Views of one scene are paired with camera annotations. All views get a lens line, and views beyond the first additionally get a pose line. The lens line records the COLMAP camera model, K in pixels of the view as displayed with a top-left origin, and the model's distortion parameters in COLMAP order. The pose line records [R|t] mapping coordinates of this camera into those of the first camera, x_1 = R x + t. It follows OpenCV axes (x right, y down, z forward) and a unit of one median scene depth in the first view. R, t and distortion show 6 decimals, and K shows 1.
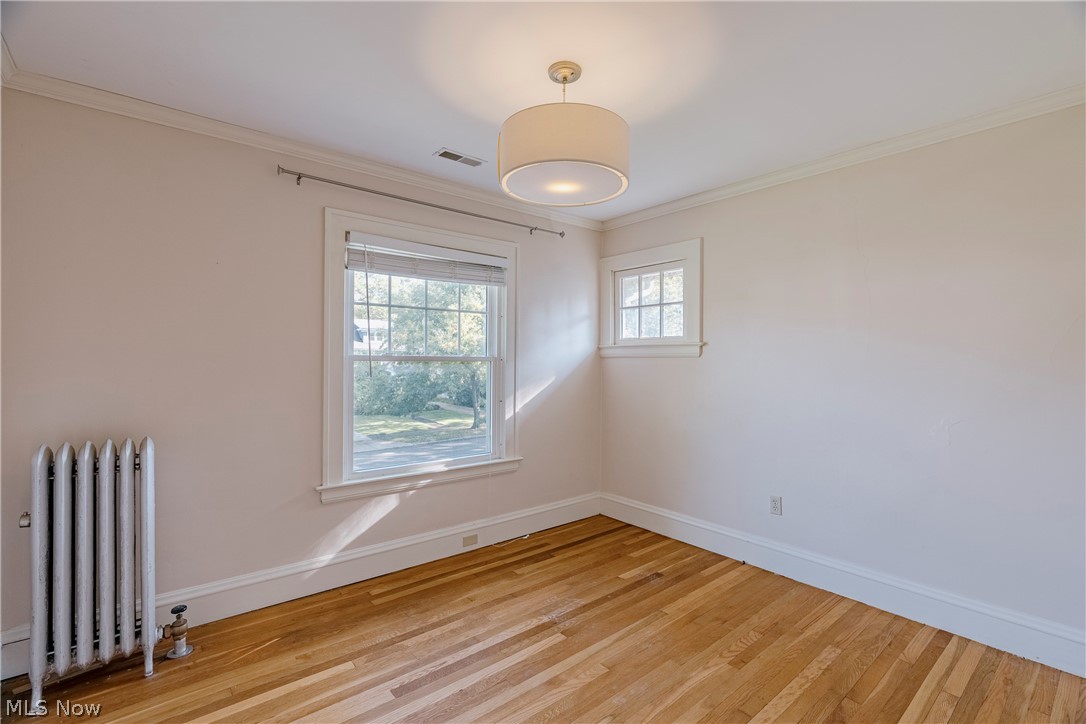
lens RADIAL K [[494.7, 0, 548.3], [0, 494.7, 358.7], [0, 0, 1]] dist [-0.001271, -0.000007]
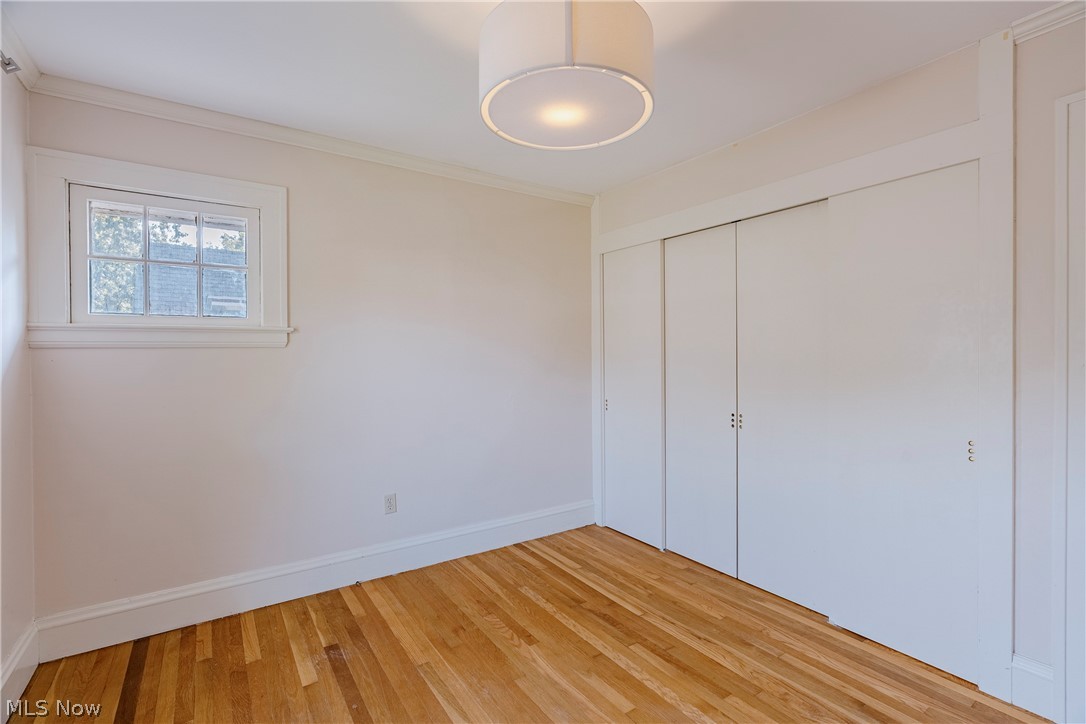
lens RADIAL K [[494.7, 0, 545.9], [0, 494.7, 358.5], [0, 0, 1]] dist [-0.001271, -0.000007]
pose [[0.100476, -0.011244, 0.994876, -0.479730], [0.008977, 0.999906, 0.010394, 0.011102], [-0.994899, 0.007887, 0.100568, 0.643804]]
